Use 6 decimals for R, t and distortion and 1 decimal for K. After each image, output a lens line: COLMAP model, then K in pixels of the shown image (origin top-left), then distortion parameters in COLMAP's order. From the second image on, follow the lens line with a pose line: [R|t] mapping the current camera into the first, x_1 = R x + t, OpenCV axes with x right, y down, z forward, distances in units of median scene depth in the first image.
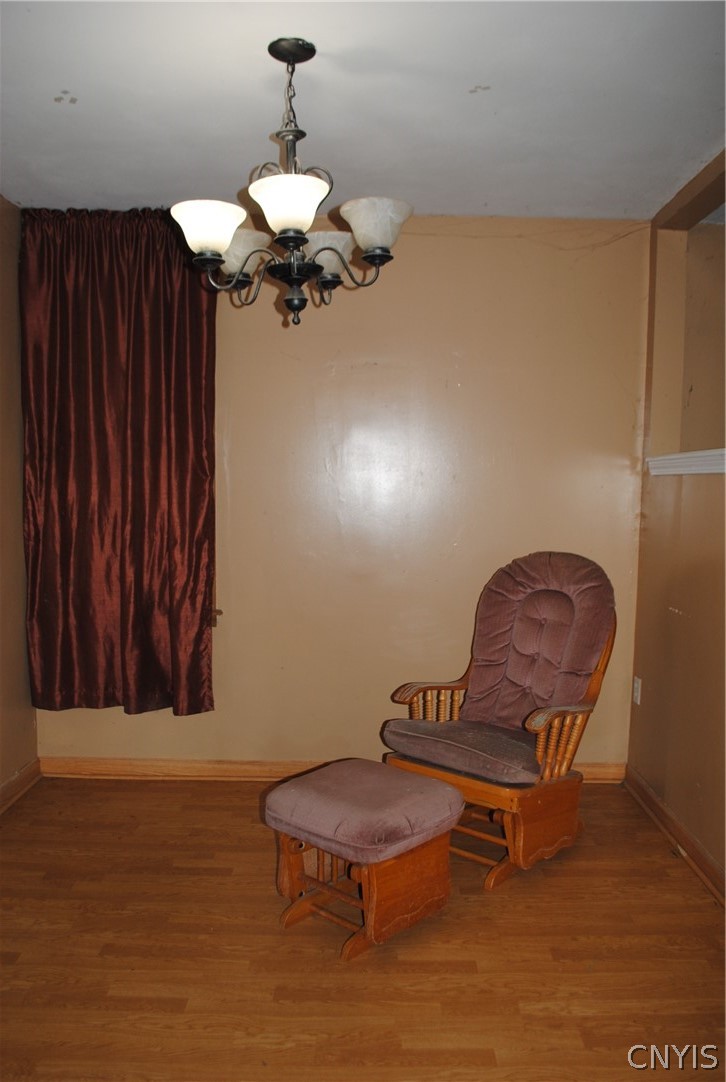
lens RADIAL K [[852.5, 0, 363.0], [0, 852.5, 541.0], [0, 0, 1]] dist [-0.067100, 0.000088]
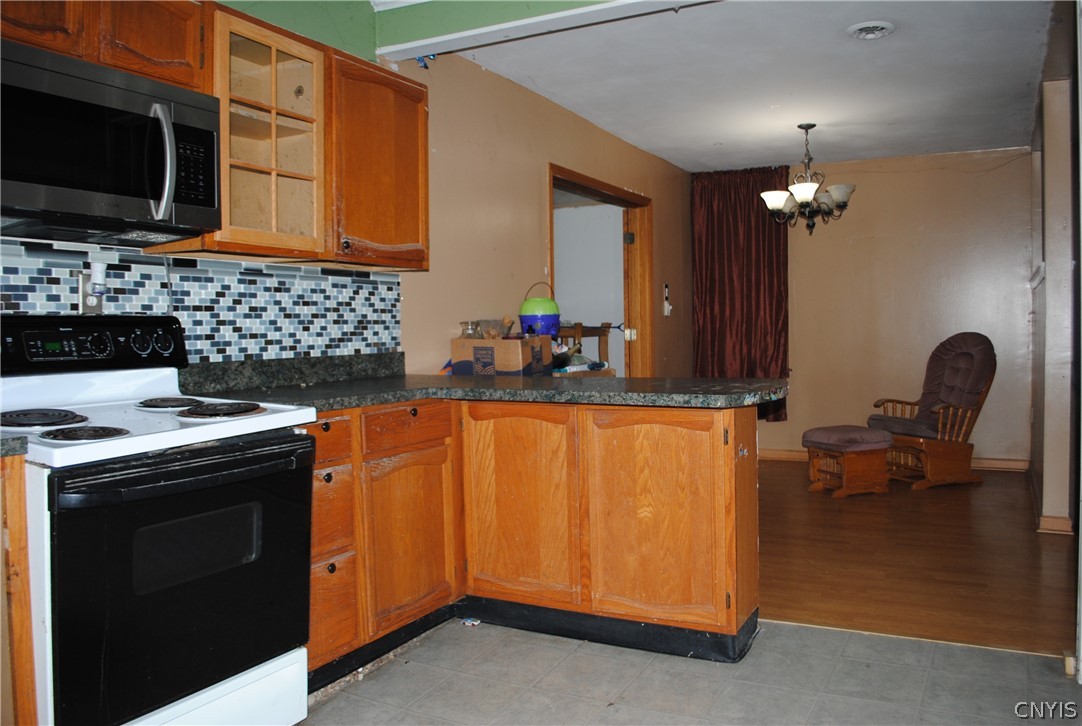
lens RADIAL K [[852.5, 0, 547.6], [0, 852.5, 356.2], [0, 0, 1]] dist [-0.067100, 0.000088]
pose [[0.882299, -0.005290, -0.470659, 0.263649], [-0.011036, 0.999429, -0.031922, 0.127148], [0.470559, 0.033360, 0.881738, -1.008639]]
